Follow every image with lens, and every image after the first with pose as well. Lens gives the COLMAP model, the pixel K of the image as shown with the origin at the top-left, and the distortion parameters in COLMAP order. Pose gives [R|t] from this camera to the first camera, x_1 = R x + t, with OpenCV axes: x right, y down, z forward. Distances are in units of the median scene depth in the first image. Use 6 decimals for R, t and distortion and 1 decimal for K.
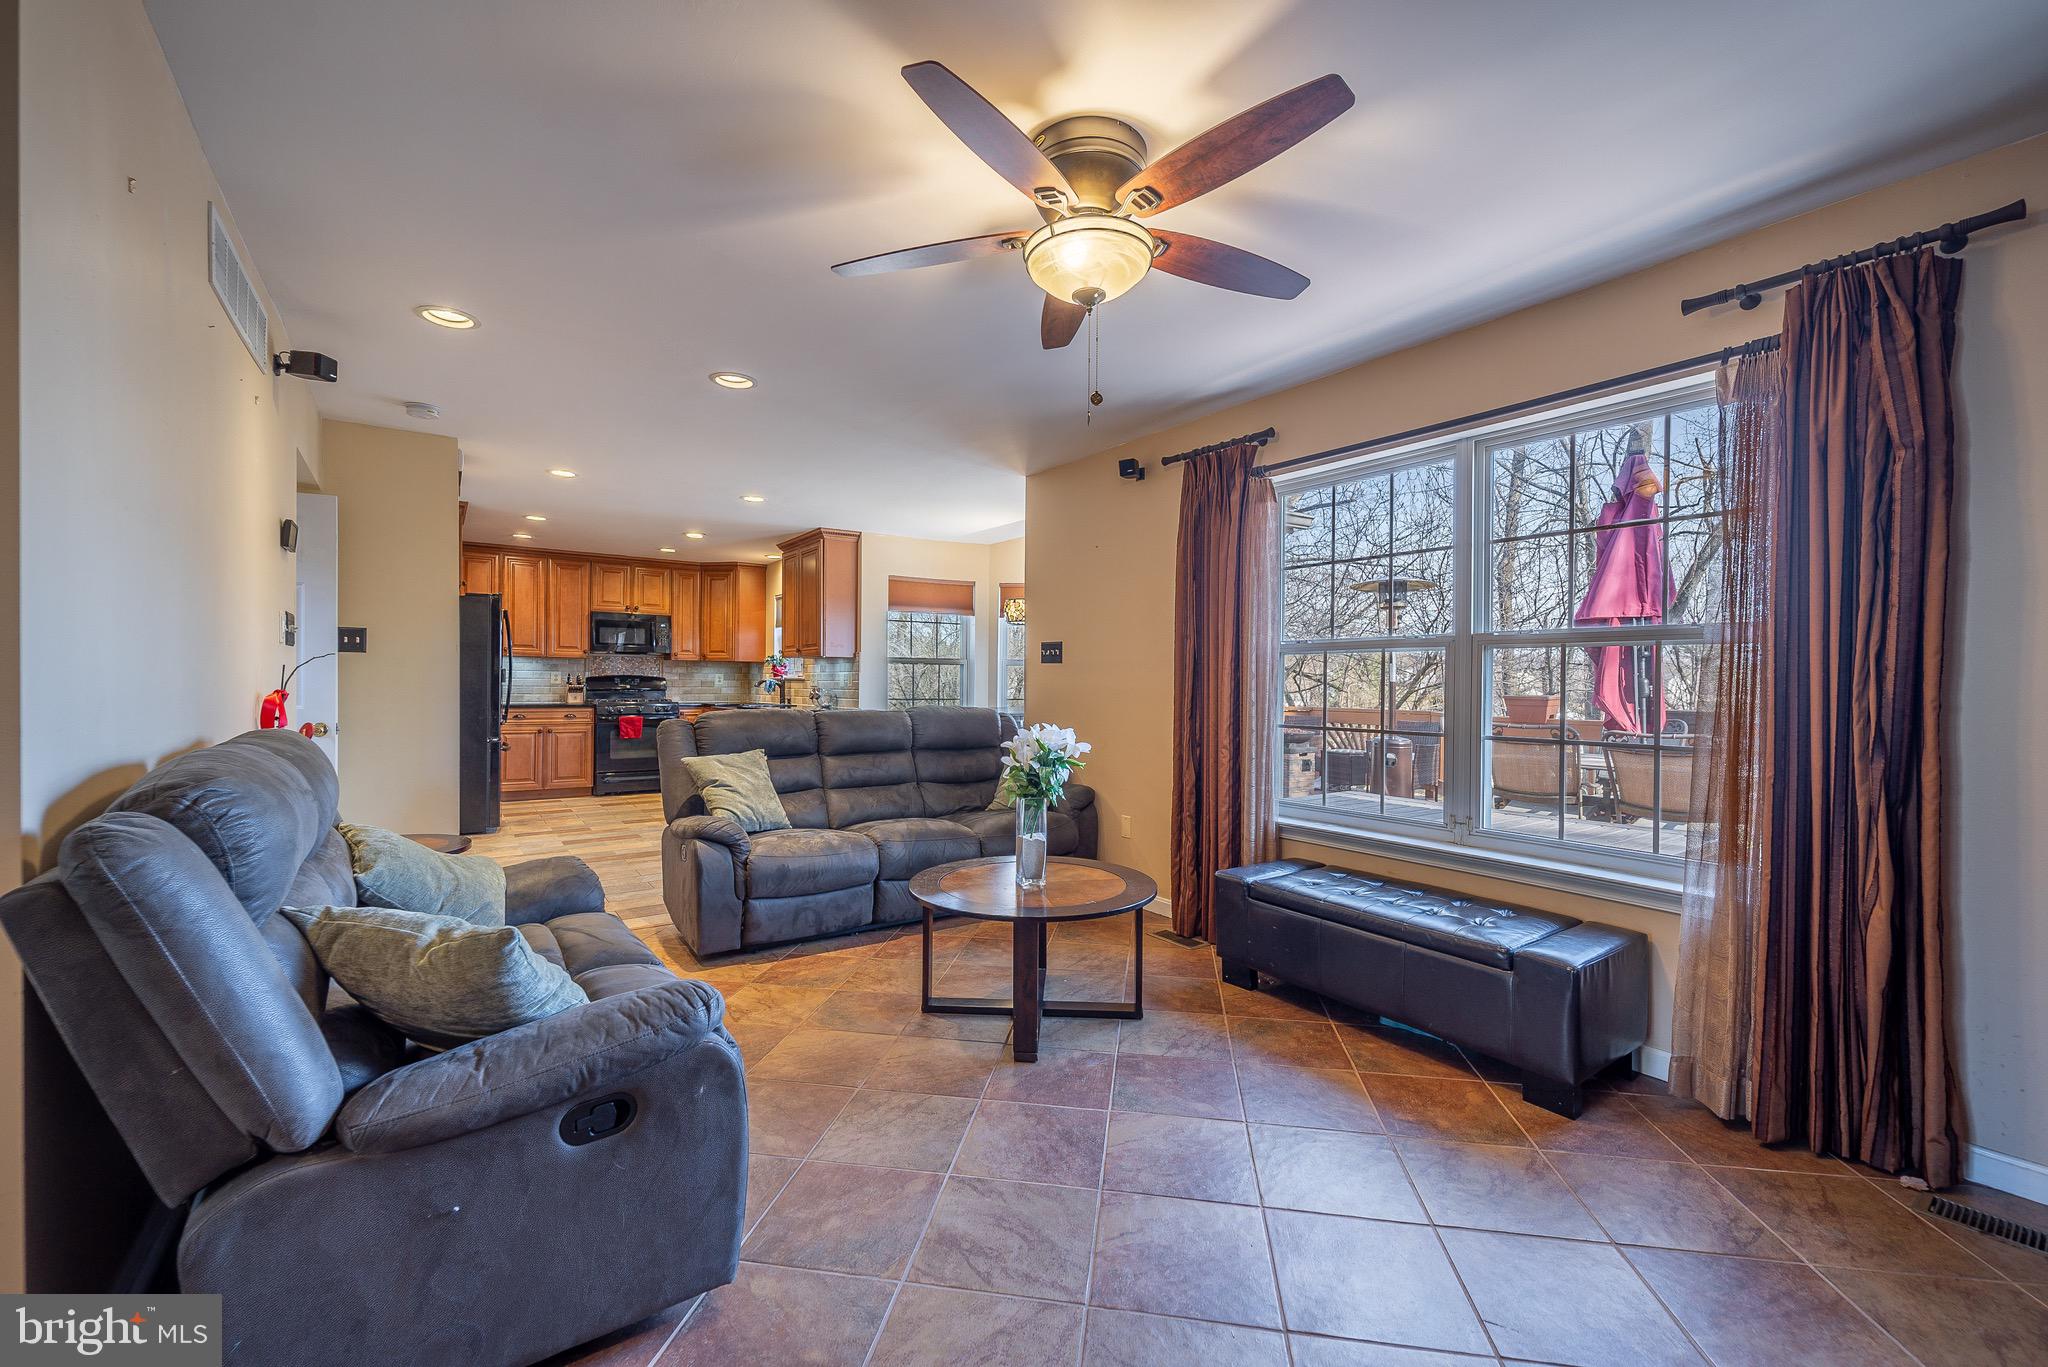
lens RADIAL K [[829.6, 0, 1017.6], [0, 829.6, 682.3], [0, 0, 1]] dist [-0.001490, -0.001379]
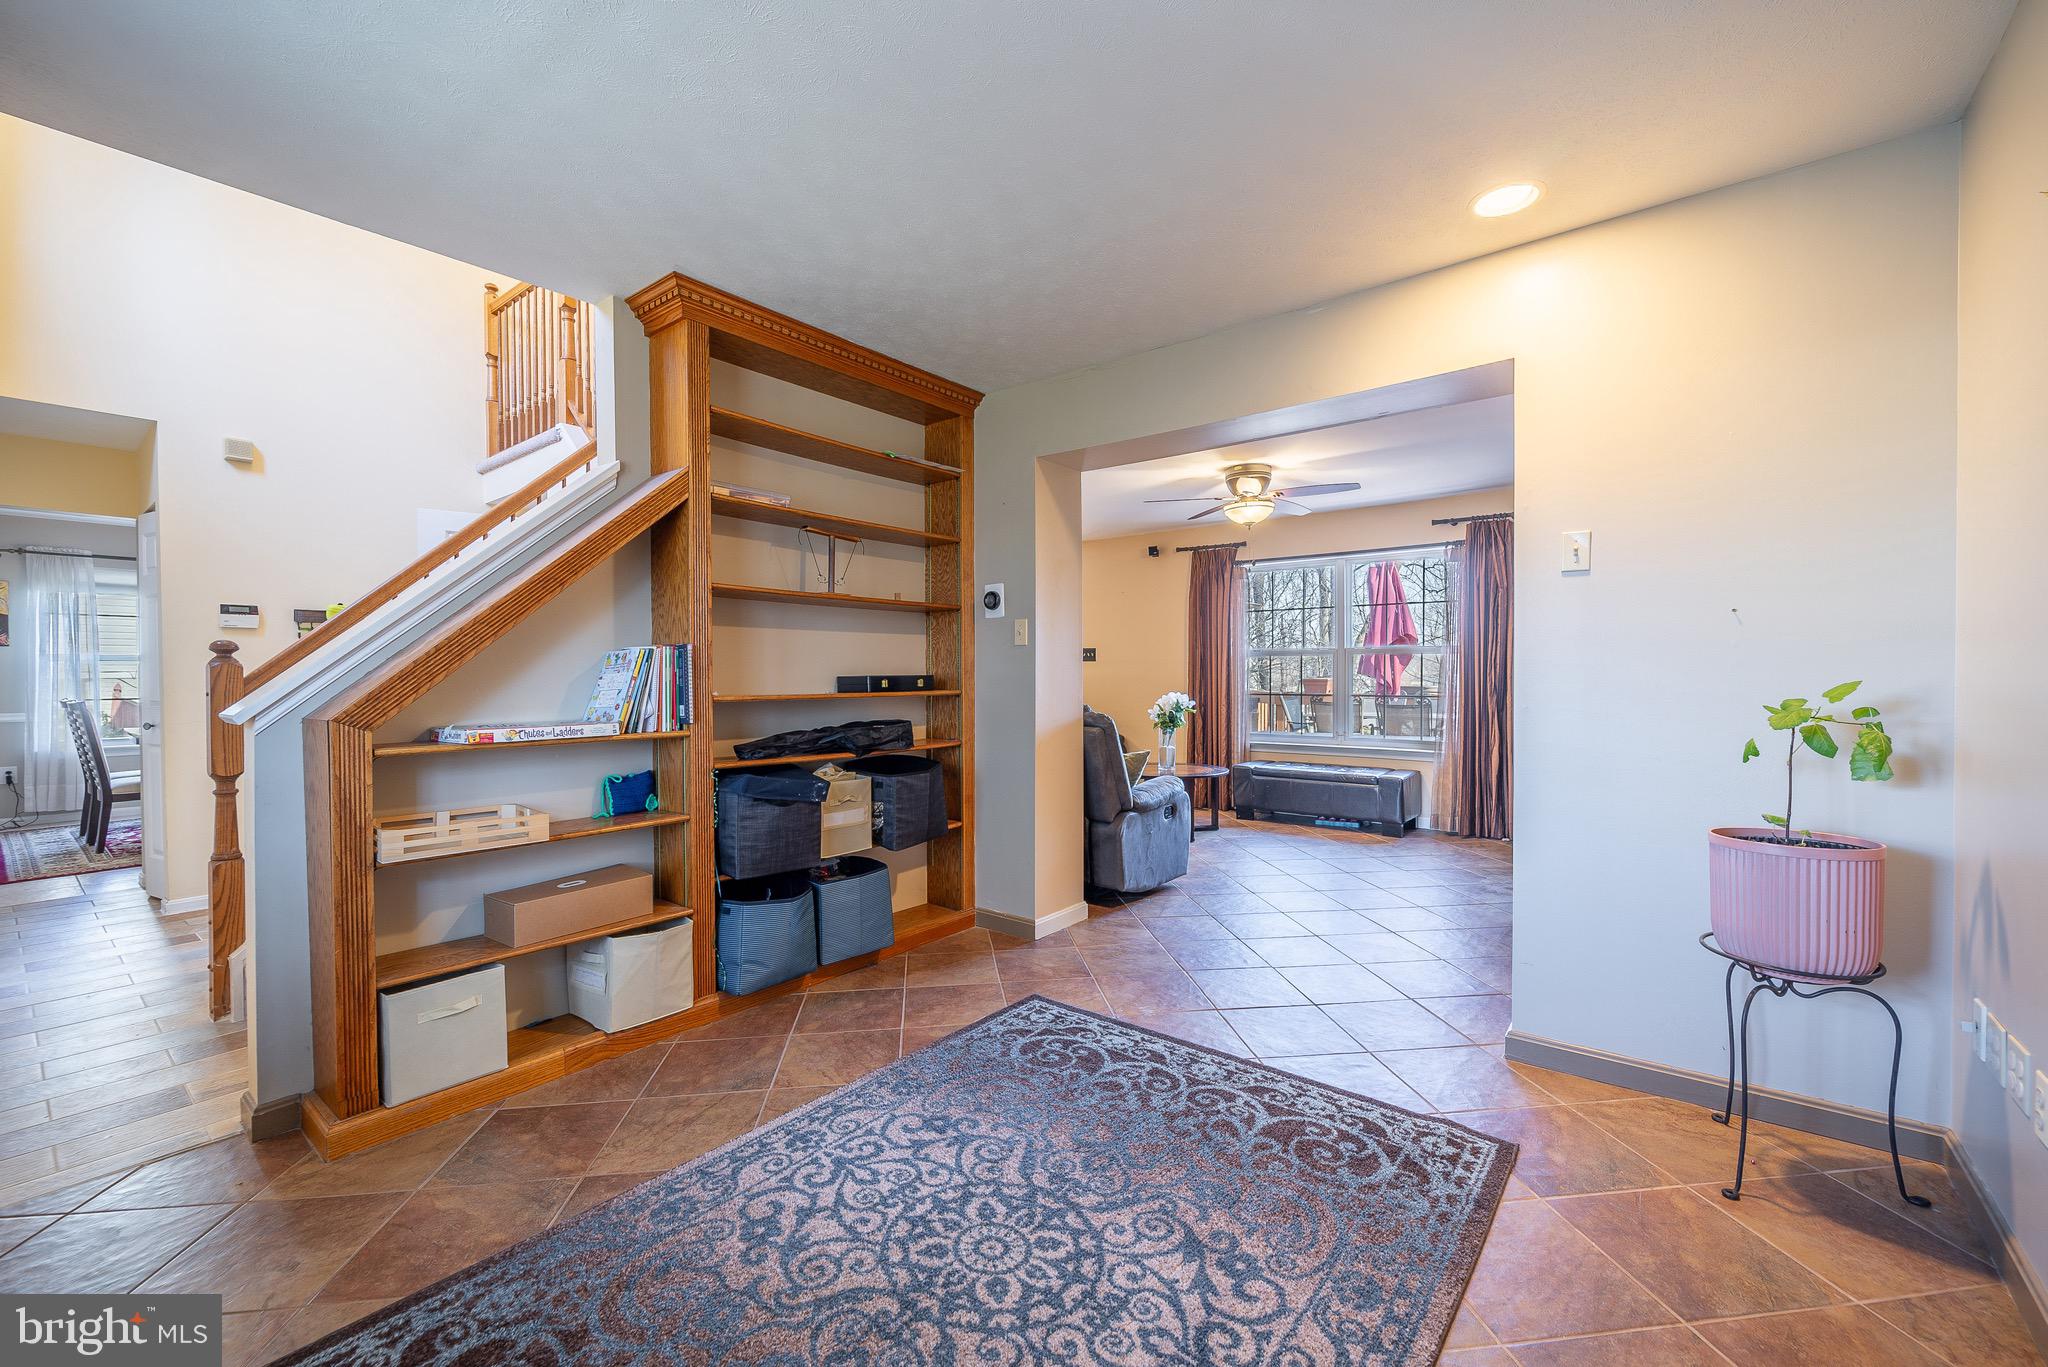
lens RADIAL K [[829.6, 0, 1013.9], [0, 829.6, 682.9], [0, 0, 1]] dist [-0.001490, -0.001379]
pose [[0.963792, -0.016670, 0.266135, -1.164373], [0.013533, 0.999816, 0.013619, -0.010869], [-0.266313, -0.009524, 0.963840, -1.160630]]
